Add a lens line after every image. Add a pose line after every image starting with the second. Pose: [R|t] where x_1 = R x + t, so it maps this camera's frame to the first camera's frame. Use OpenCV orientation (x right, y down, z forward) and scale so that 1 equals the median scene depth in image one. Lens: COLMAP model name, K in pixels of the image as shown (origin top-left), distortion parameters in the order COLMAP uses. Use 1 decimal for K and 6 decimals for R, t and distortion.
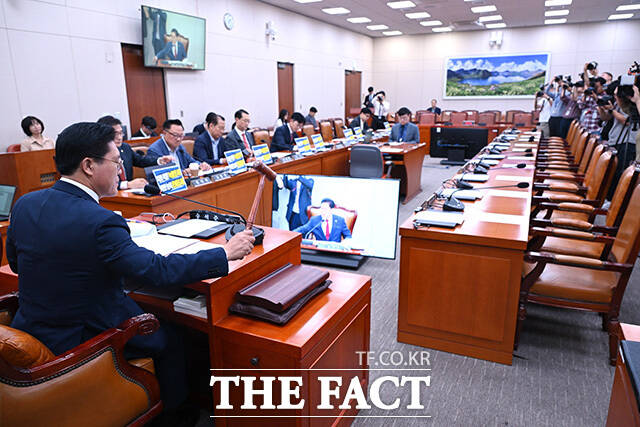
lens RADIAL K [[447.0, 0, 301.2], [0, 447.0, 213.4], [0, 0, 1]] dist [0.000826, -0.004860]
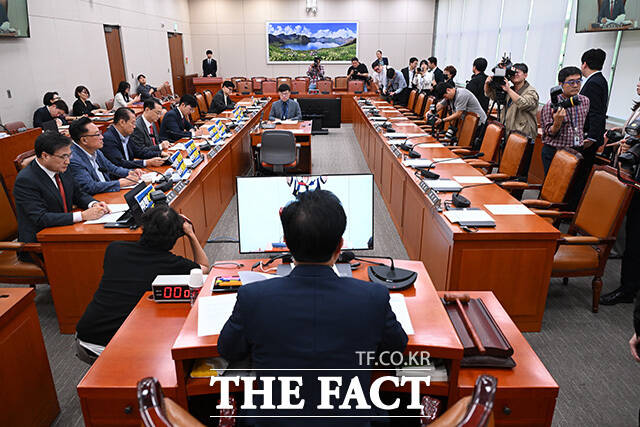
lens RADIAL K [[447.0, 0, 301.2], [0, 447.0, 213.4], [0, 0, 1]] dist [0.000826, -0.004860]
pose [[0.898419, -0.142054, 0.415529, -0.093543], [0.103413, 0.988062, 0.114191, -0.029897], [-0.426790, -0.059620, 0.902383, 0.030712]]
